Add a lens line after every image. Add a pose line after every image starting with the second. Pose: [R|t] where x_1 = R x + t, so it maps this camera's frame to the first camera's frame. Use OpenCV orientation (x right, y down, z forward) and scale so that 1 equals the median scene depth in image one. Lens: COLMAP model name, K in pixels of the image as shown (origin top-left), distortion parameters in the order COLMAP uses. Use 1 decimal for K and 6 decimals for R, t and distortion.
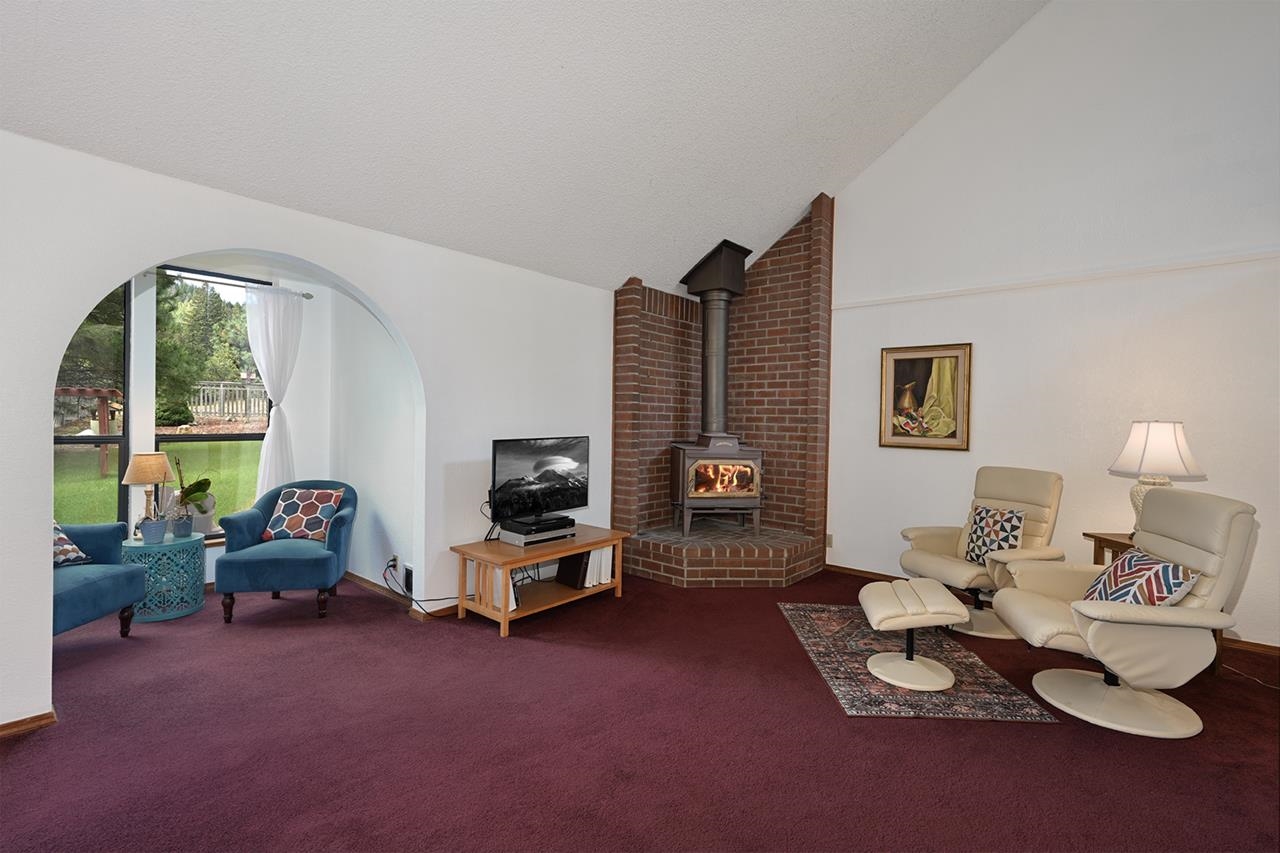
lens RADIAL K [[581.9, 0, 643.5], [0, 581.9, 418.4], [0, 0, 1]] dist [-0.000705, -0.000068]
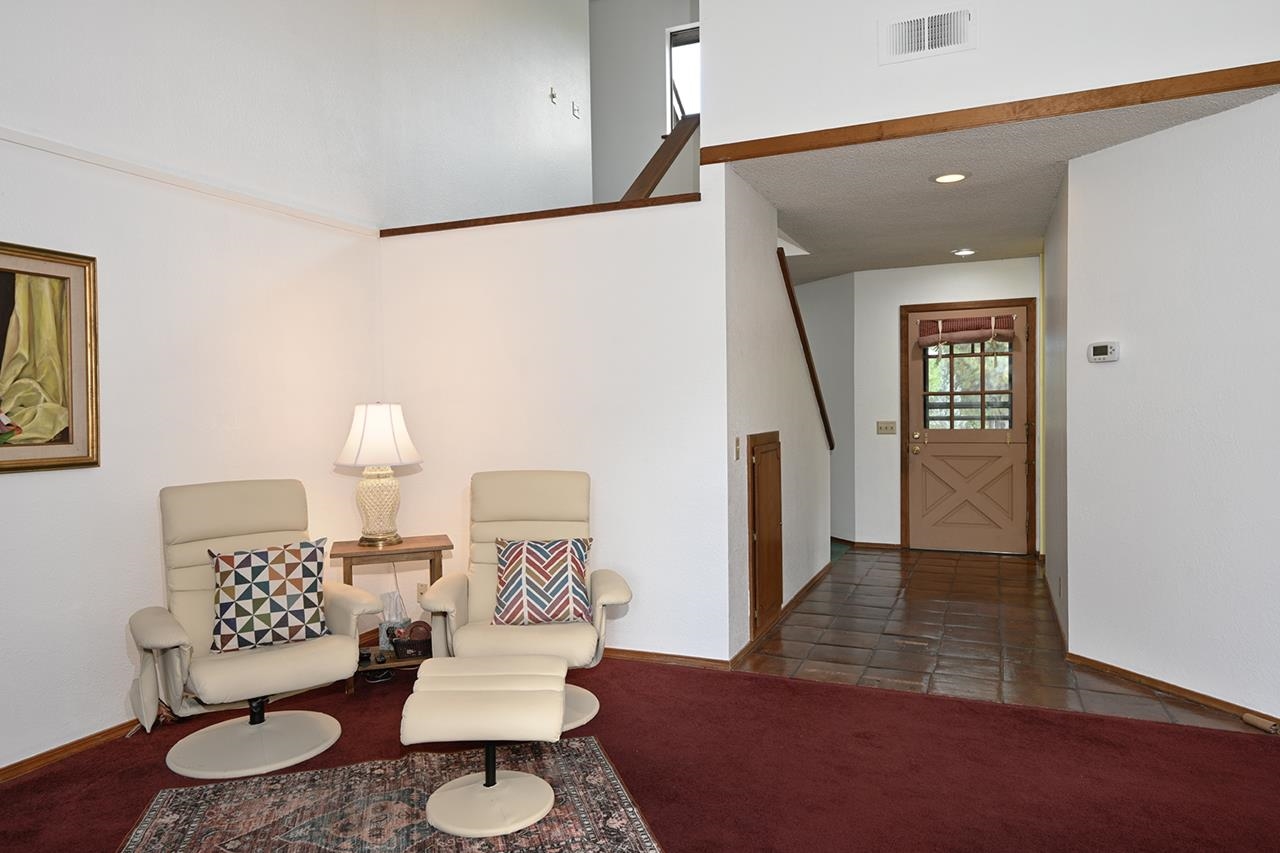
lens RADIAL K [[824.3, 0, 642.5], [0, 824.3, 428.1], [0, 0, 1]] dist [-0.001308, 0.000467]
pose [[-0.306255, -0.030391, 0.951464, -0.338472], [0.015367, 0.999202, 0.036862, 0.003471], [-0.951825, 0.025911, -0.305544, 0.892799]]
